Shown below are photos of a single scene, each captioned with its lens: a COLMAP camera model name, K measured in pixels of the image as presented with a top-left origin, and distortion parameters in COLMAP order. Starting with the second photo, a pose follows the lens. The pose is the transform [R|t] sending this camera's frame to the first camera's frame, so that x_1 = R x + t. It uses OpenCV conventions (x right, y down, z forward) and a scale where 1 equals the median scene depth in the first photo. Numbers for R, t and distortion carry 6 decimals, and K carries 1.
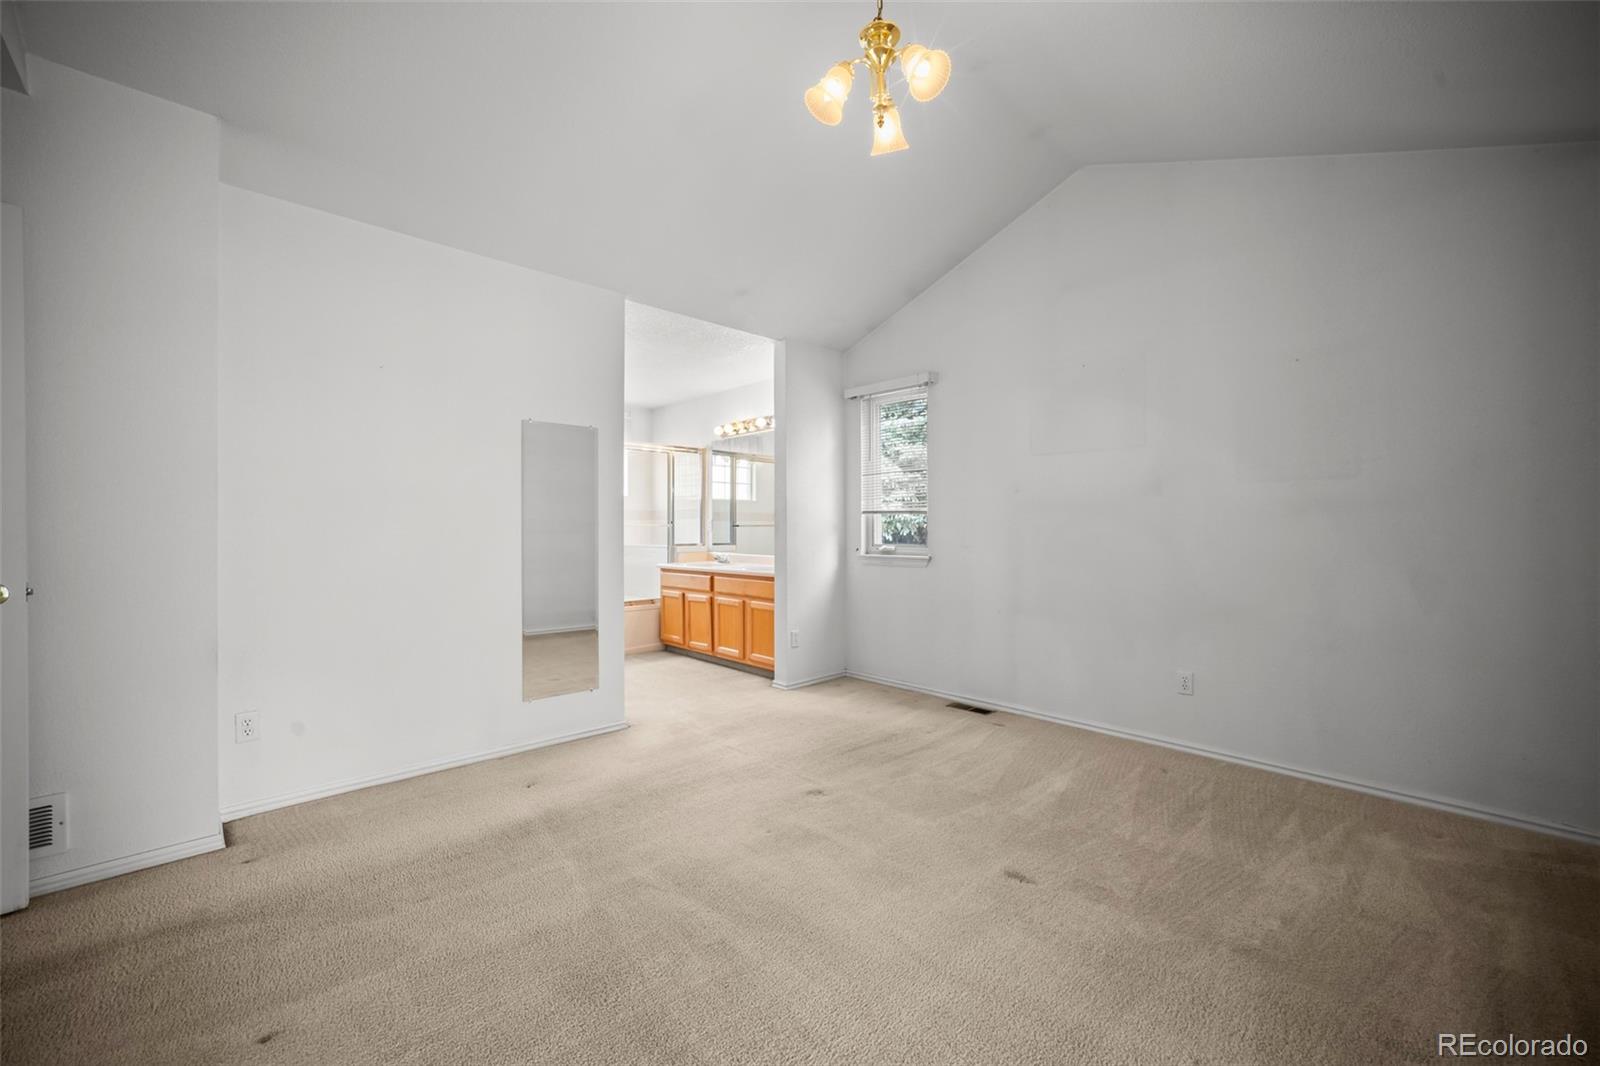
lens RADIAL K [[626.6, 0, 792.7], [0, 626.6, 528.7], [0, 0, 1]] dist [-0.015157, 0.005245]
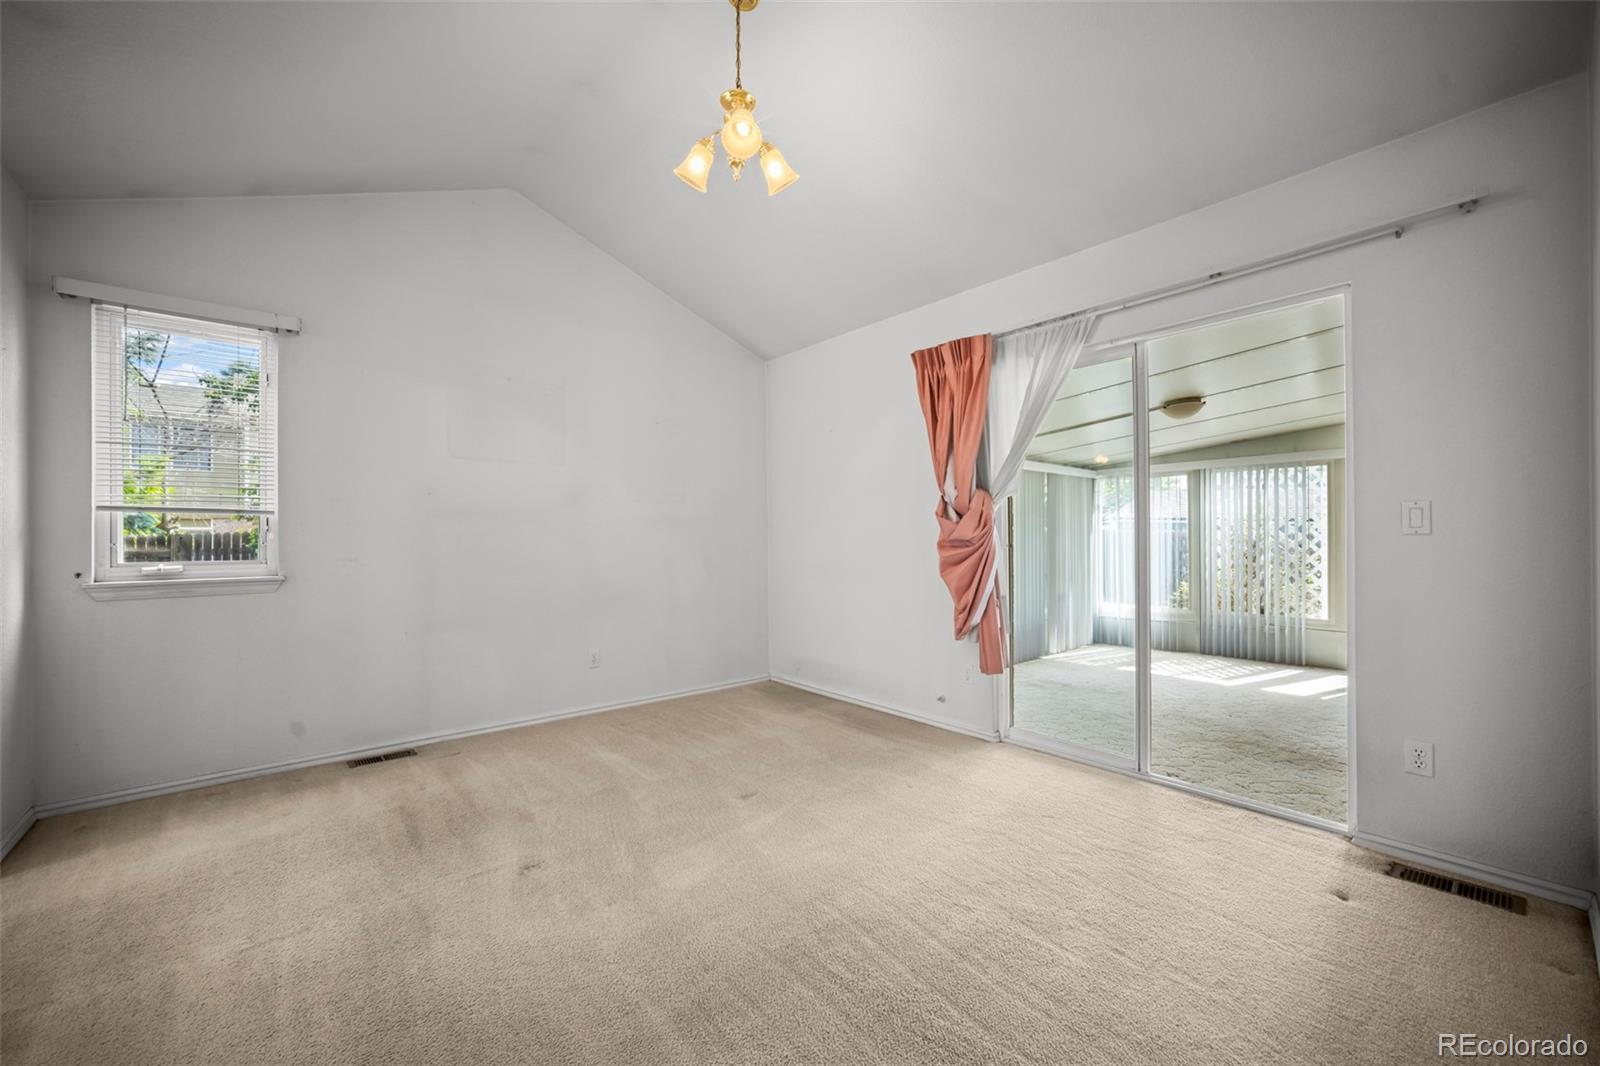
lens RADIAL K [[626.6, 0, 802.8], [0, 626.6, 534.5], [0, 0, 1]] dist [-0.015157, 0.005245]
pose [[0.051294, 0.003708, 0.998677, -0.575406], [0.002084, 0.999991, -0.003820, 0.002108], [-0.998681, 0.002277, 0.051286, 0.480525]]
